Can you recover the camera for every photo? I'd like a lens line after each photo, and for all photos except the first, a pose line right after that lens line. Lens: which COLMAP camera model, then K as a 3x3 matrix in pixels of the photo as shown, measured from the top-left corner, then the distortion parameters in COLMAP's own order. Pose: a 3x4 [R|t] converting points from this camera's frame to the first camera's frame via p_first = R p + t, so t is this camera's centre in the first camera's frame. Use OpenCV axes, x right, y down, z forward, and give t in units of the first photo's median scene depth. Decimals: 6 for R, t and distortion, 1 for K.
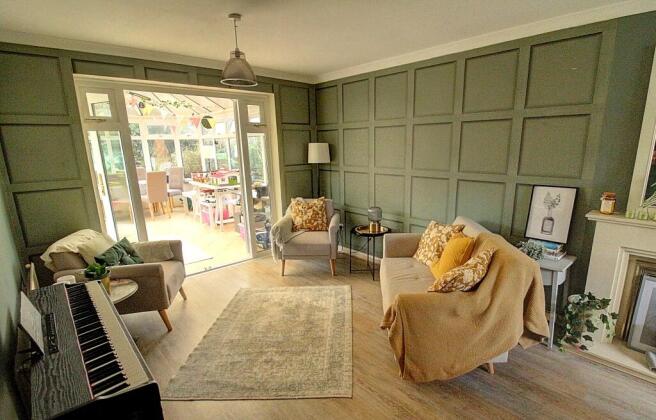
lens RADIAL K [[294.0, 0, 330.4], [0, 294.0, 208.6], [0, 0, 1]] dist [-0.004040, -0.000187]
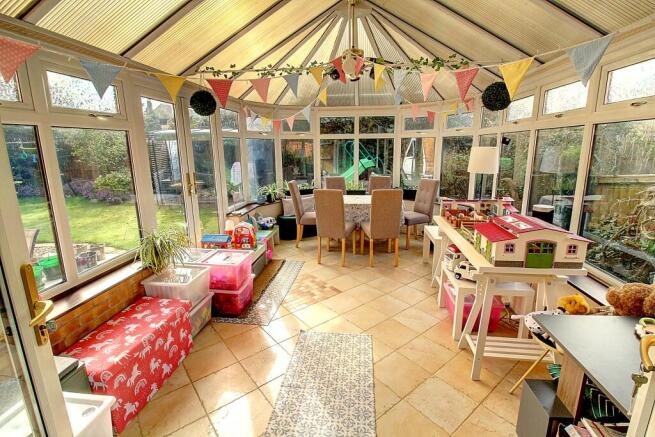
lens RADIAL K [[308.1, 0, 327.6], [0, 308.1, 217.7], [0, 0, 1]] dist [0.002039, -0.000108]
pose [[0.653110, 0.174520, -0.736878, -0.180493], [-0.159599, 0.982947, 0.091342, -0.097599], [0.740253, 0.057949, 0.669826, 0.440095]]
